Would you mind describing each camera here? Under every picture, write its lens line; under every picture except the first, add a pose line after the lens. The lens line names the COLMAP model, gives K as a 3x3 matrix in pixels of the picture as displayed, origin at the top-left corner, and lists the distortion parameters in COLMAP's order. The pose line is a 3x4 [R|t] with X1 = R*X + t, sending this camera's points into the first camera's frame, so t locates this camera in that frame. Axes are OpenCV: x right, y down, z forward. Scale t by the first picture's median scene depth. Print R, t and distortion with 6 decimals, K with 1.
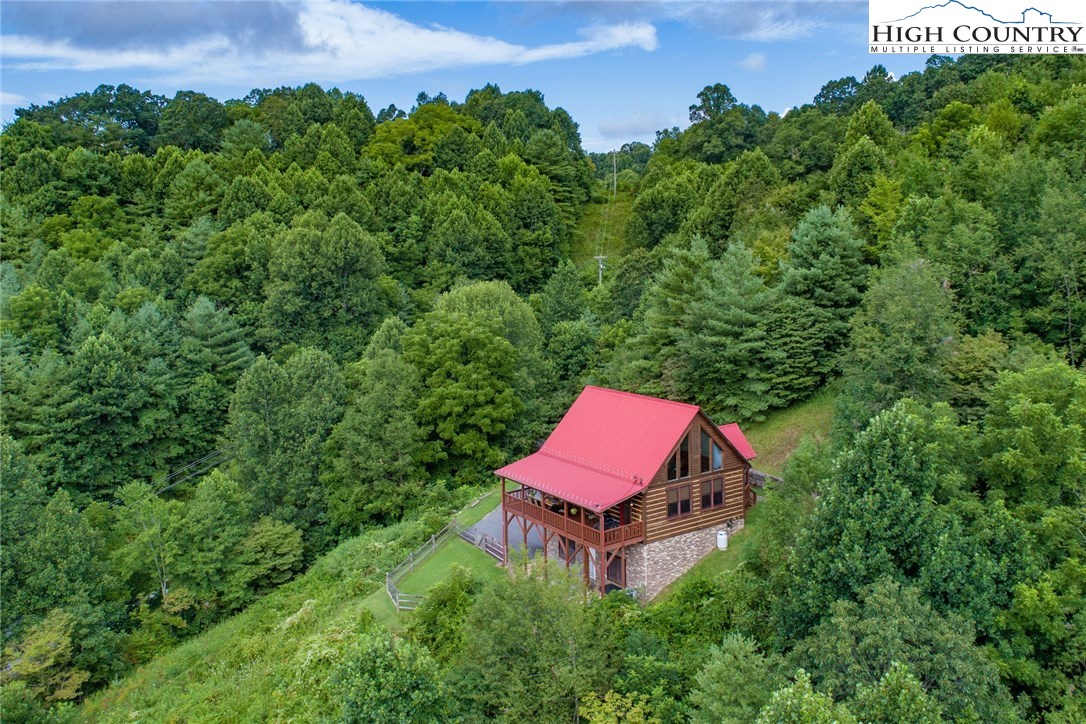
lens RADIAL K [[965.0, 0, 618.0], [0, 965.0, 297.1], [0, 0, 1]] dist [-0.012699, 0.003680]
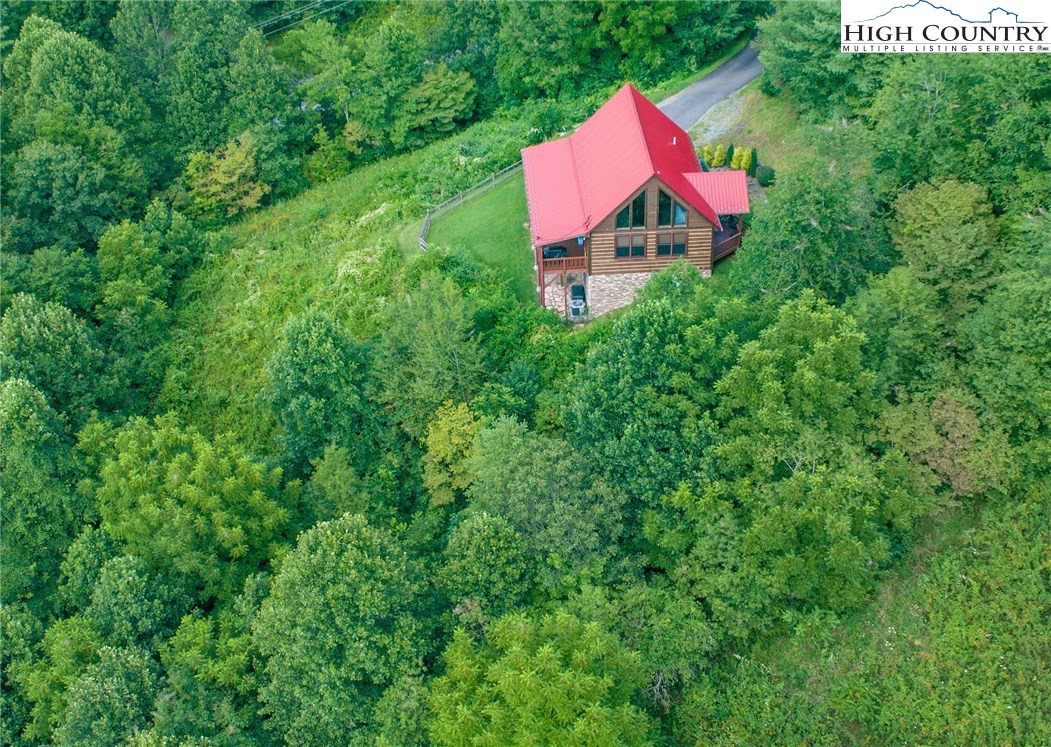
lens RADIAL K [[1309.0, 0, 569.6], [0, 1309.0, 335.2], [0, 0, 1]] dist [-0.010288, -0.022439]
pose [[0.852134, 0.338987, -0.398692, 0.459061], [-0.045635, 0.807077, 0.588680, -0.413910], [0.521330, -0.483441, 0.703207, -0.067937]]
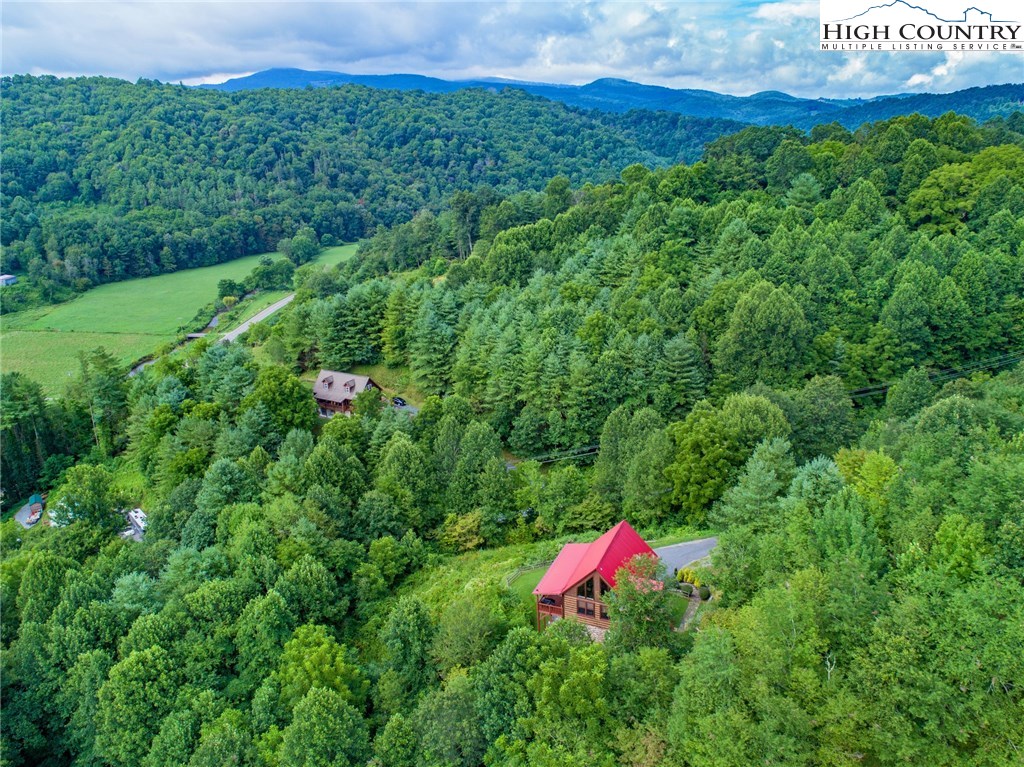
lens RADIAL K [[823.9, 0, 508.5], [0, 823.9, 416.2], [0, 0, 1]] dist [-0.016817, 0.004934]
pose [[0.509440, 0.317695, -0.799713, 0.840554], [-0.048476, 0.938472, 0.341937, -0.492171], [0.859140, -0.135429, 0.493496, 0.116187]]
